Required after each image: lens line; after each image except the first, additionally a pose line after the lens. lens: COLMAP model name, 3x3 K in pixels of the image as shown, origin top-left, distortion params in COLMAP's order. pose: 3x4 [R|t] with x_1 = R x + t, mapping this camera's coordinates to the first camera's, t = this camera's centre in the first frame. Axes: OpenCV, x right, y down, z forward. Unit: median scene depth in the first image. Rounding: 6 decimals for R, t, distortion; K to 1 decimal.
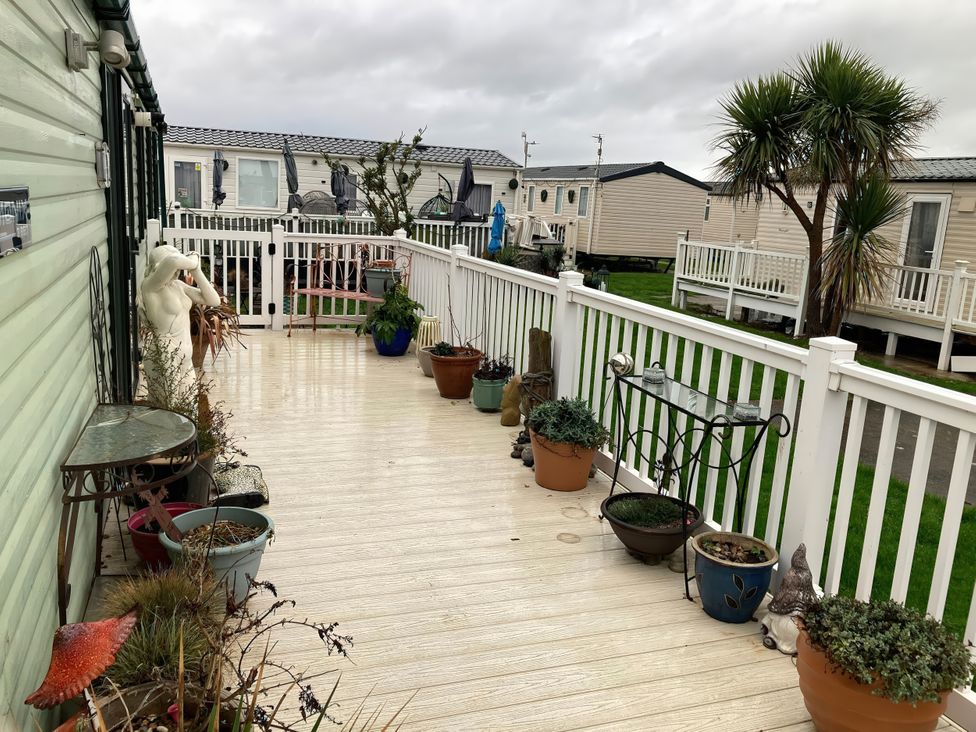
lens RADIAL K [[812.1, 0, 488.0], [0, 812.1, 366.0], [0, 0, 1]] dist [0.093677, -0.131863]
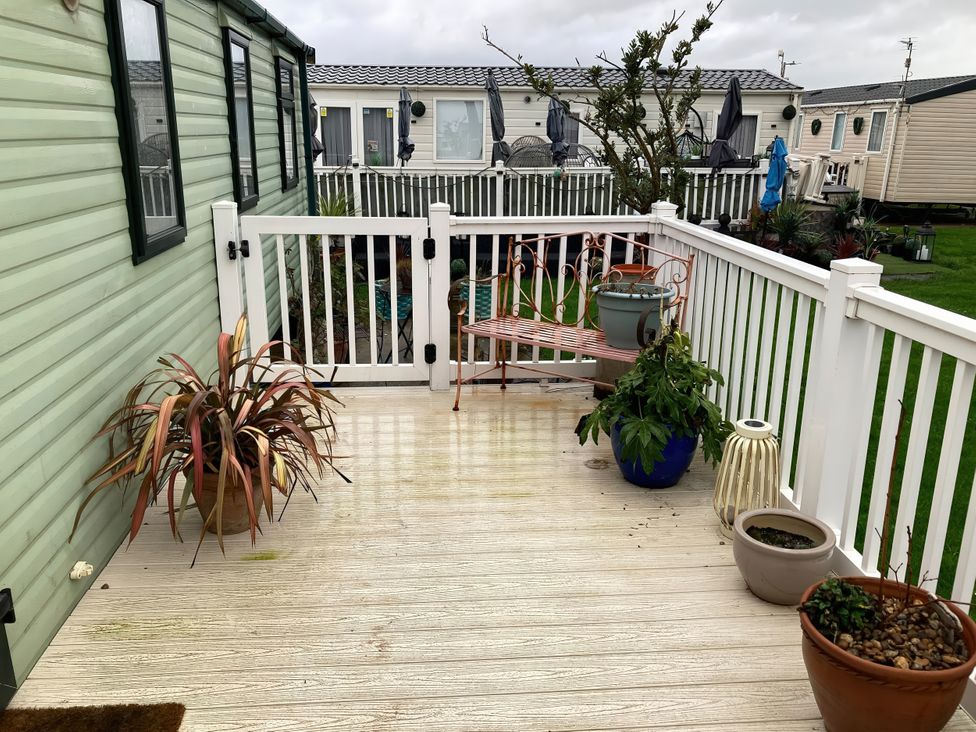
lens RADIAL K [[812.1, 0, 488.0], [0, 812.1, 366.0], [0, 0, 1]] dist [0.093677, -0.131863]
pose [[0.965412, 0.028414, -0.259176, -0.040506], [-0.011055, 0.997611, 0.068188, -0.050419], [0.260494, -0.062965, 0.963420, 0.237170]]
